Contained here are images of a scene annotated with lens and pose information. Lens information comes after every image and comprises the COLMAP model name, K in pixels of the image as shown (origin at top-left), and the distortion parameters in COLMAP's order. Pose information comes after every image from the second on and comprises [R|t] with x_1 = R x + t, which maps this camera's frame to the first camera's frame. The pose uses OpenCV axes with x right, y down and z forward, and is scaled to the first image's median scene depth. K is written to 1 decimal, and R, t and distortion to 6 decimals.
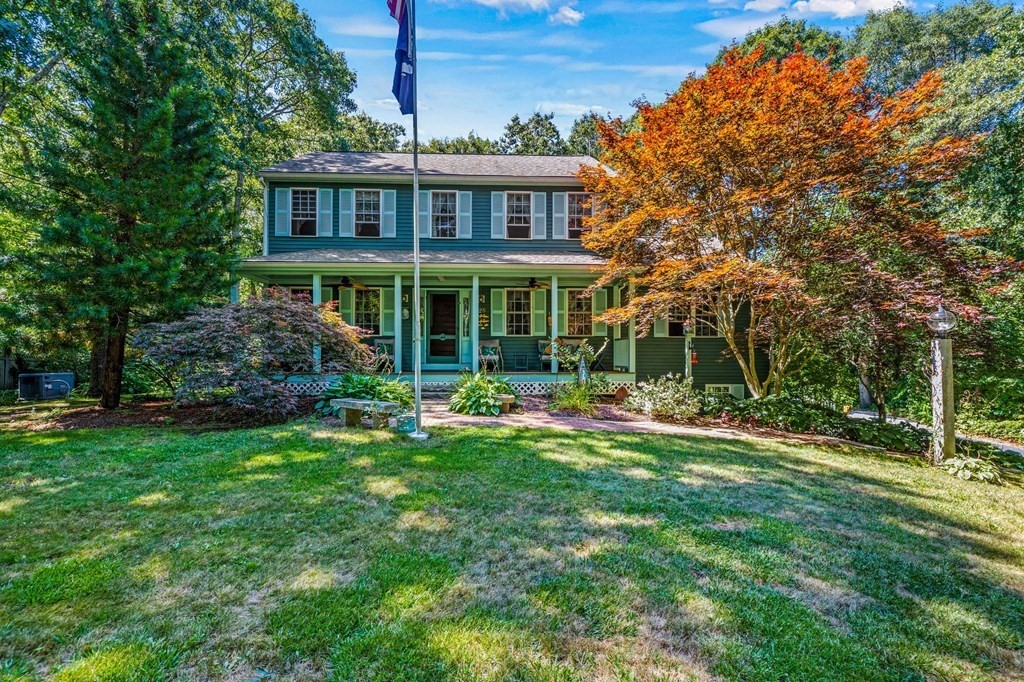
lens RADIAL K [[445.4, 0, 511.6], [0, 445.4, 347.2], [0, 0, 1]] dist [0.001084, -0.000925]
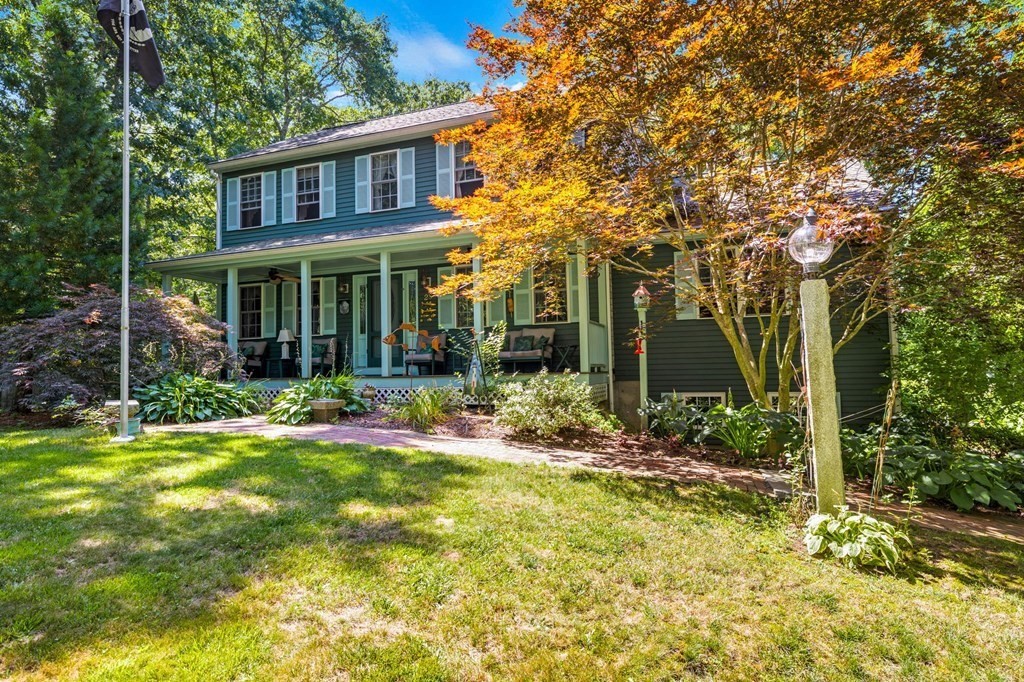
lens RADIAL K [[647.7, 0, 512.0], [0, 647.7, 335.2], [0, 0, 1]] dist [0.000376, 0.000433]
pose [[0.905698, -0.039391, -0.422090, 0.550026], [0.039775, 0.999177, -0.007899, -0.000523], [0.422054, -0.009634, 0.906519, 0.029425]]
